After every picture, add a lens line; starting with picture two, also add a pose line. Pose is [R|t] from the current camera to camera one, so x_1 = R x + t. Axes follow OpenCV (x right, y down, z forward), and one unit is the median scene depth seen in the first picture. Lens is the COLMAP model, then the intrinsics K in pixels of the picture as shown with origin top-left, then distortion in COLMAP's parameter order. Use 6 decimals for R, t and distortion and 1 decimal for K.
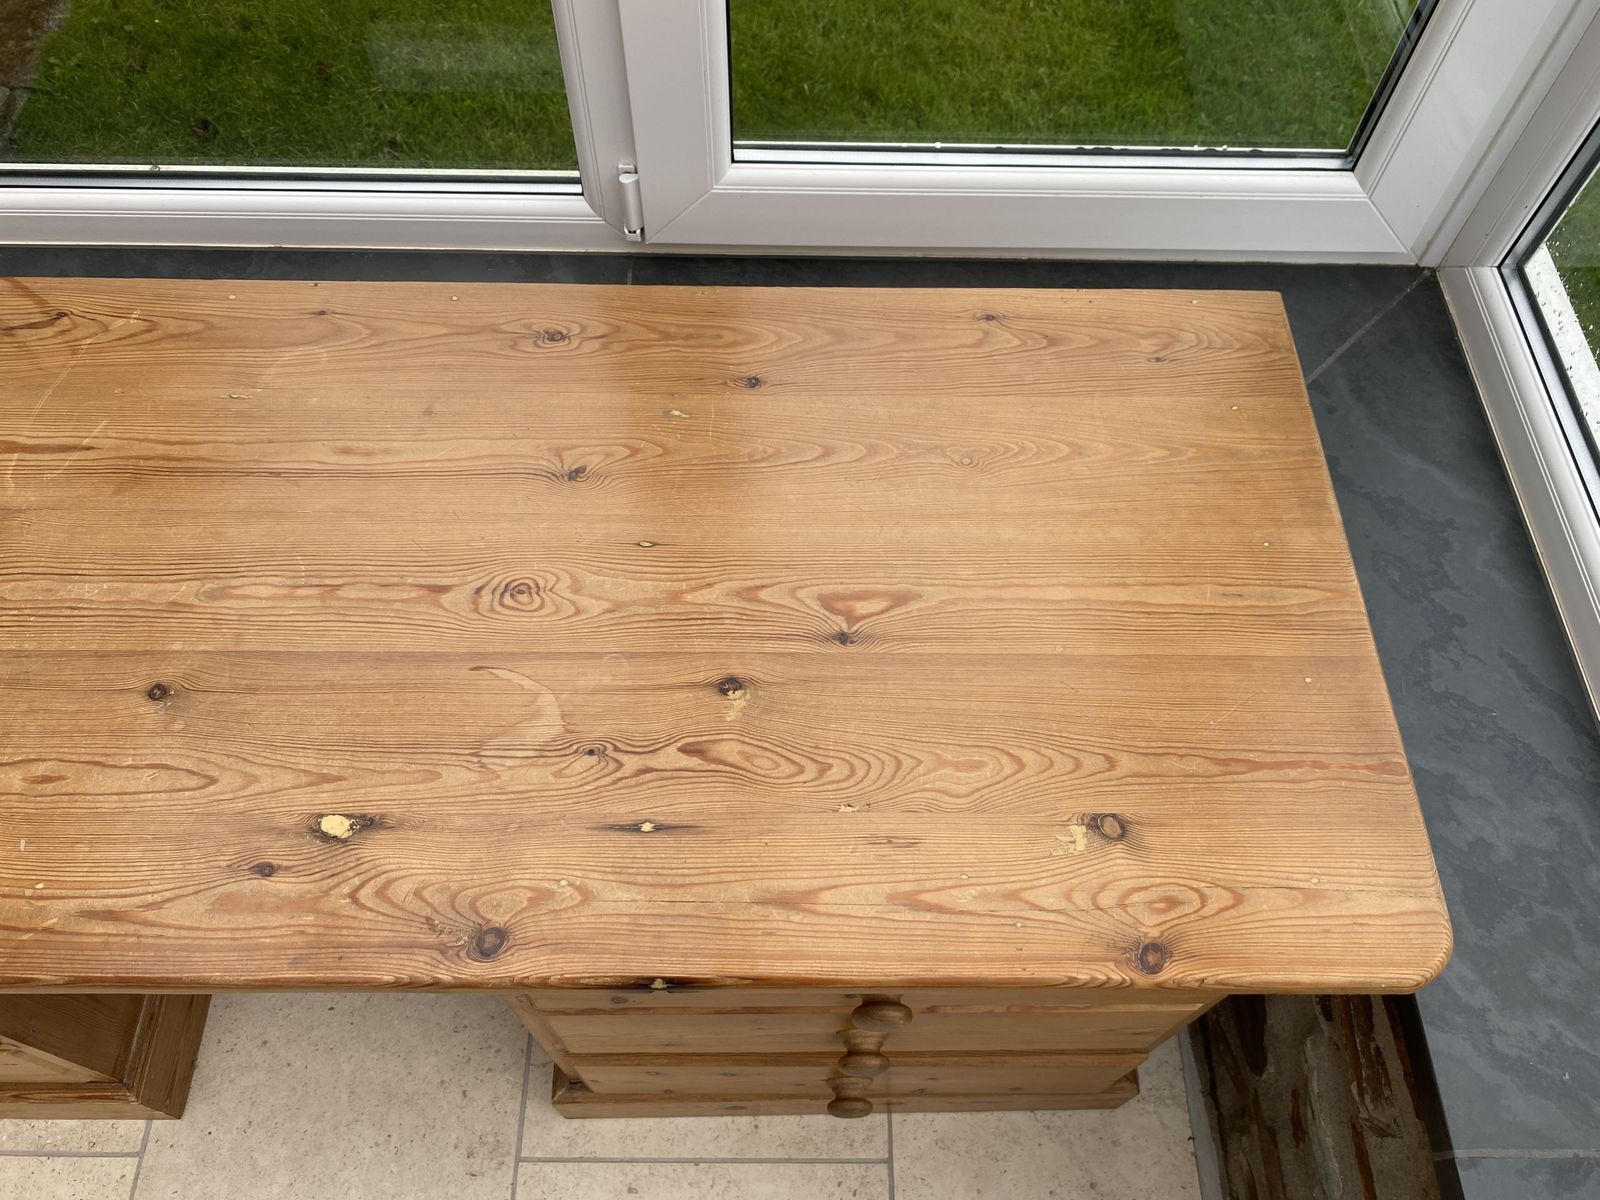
lens RADIAL K [[1217.5, 0, 789.7], [0, 1217.5, 592.0], [0, 0, 1]] dist [0.034387, -0.040542]
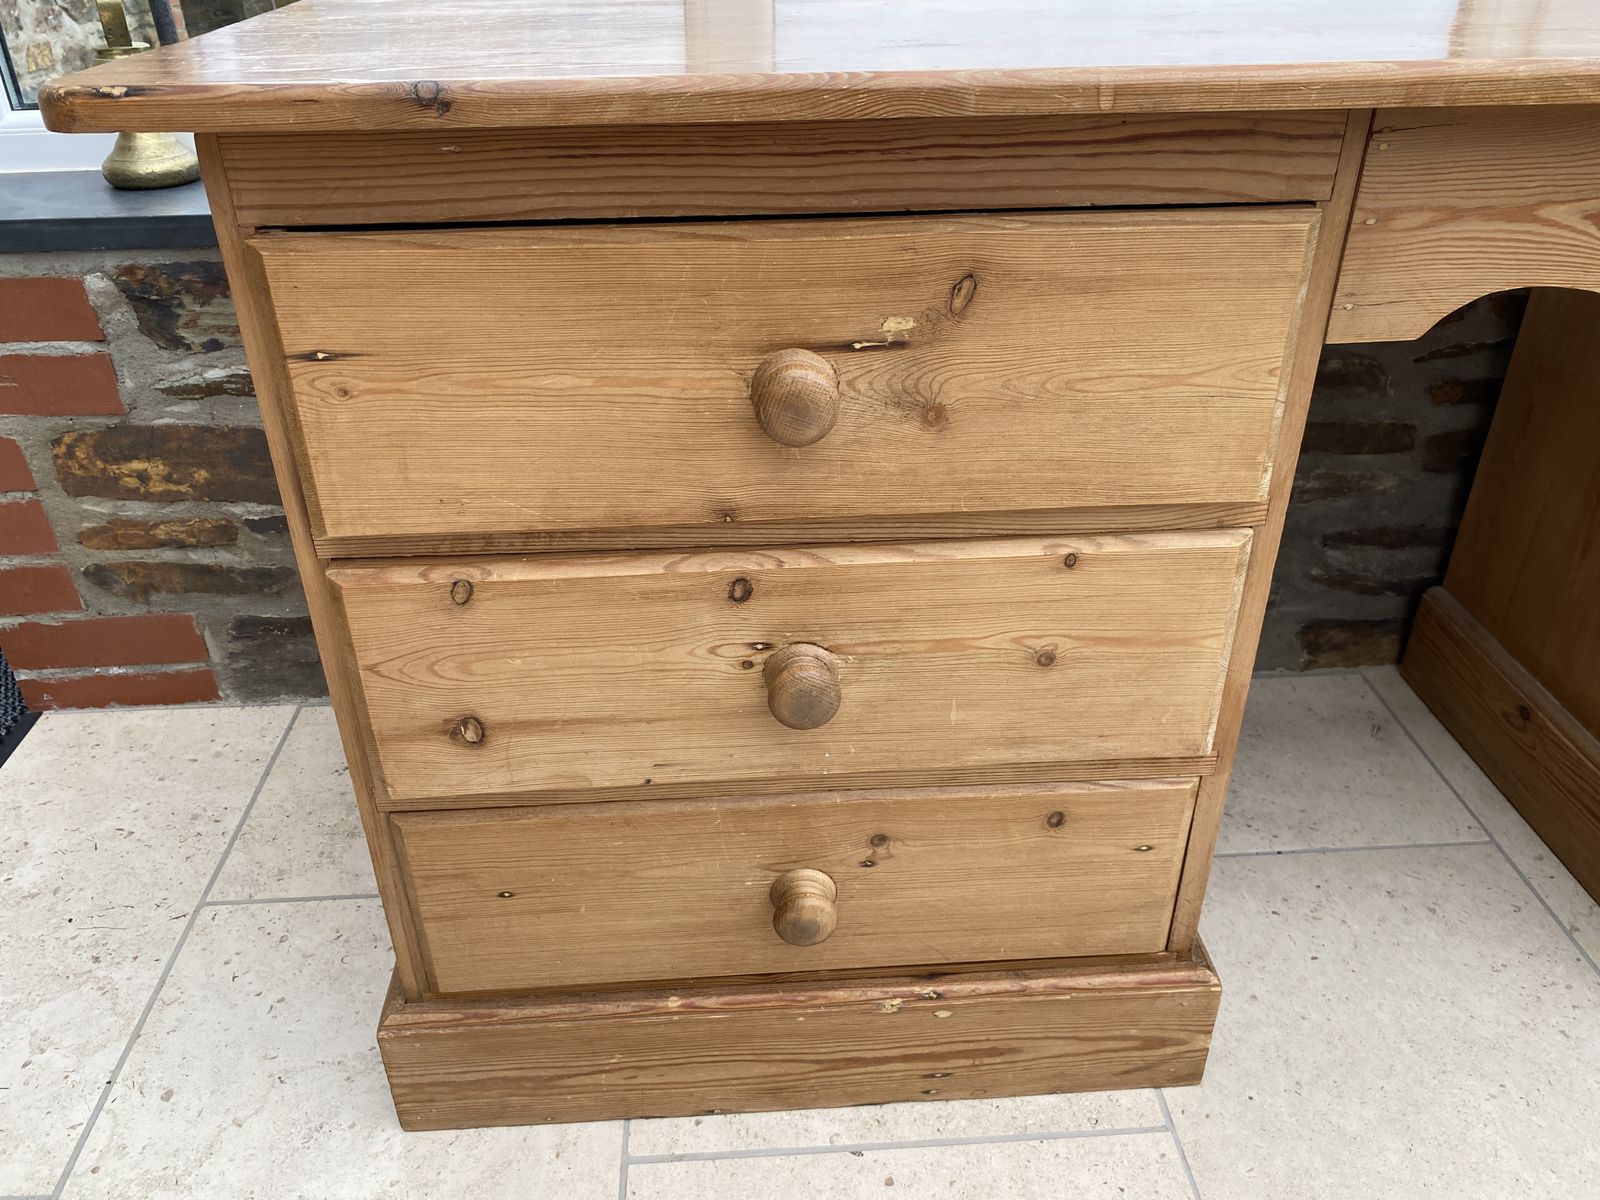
lens RADIAL K [[1217.5, 0, 804.5], [0, 1217.5, 598.9], [0, 0, 1]] dist [0.034387, -0.040542]
pose [[0.997751, -0.050838, 0.043678, -0.753129], [0.065501, 0.877745, -0.474630, 0.513381], [-0.014209, 0.476424, 0.879101, 0.259859]]
